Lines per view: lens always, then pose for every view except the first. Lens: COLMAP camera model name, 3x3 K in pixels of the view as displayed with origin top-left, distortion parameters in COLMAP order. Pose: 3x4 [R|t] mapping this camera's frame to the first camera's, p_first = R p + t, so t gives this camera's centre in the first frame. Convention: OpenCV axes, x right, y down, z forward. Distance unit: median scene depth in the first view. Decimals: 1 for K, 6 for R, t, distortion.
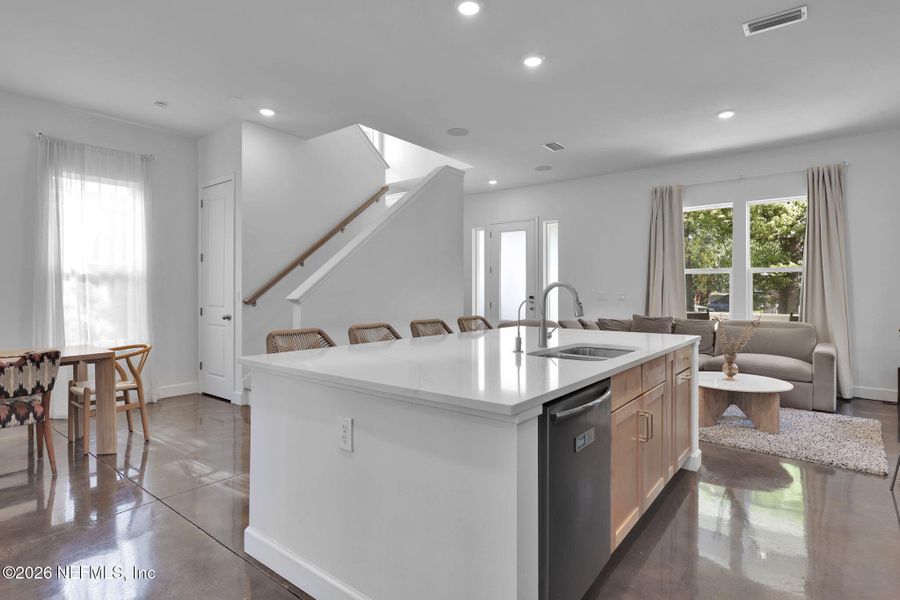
lens RADIAL K [[465.2, 0, 444.8], [0, 465.2, 291.6], [0, 0, 1]] dist [-0.000083, -0.000063]
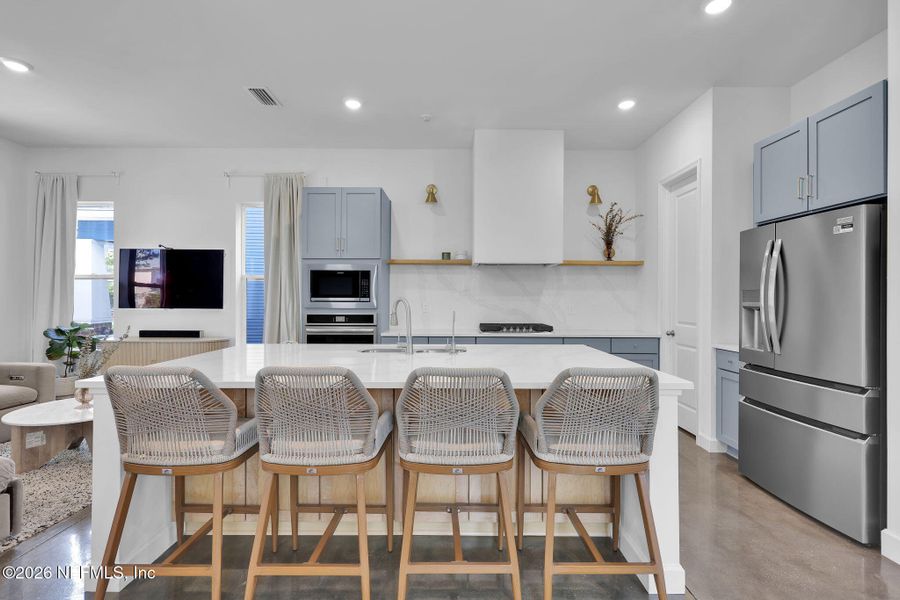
lens RADIAL K [[421.7, 0, 465.9], [0, 421.7, 296.9], [0, 0, 1]] dist [-0.004698, -0.000436]
pose [[-0.635821, -0.000840, 0.771836, -0.295812], [-0.003873, 0.999990, -0.002103, -0.006758], [-0.771827, -0.004327, -0.635818, 0.684974]]
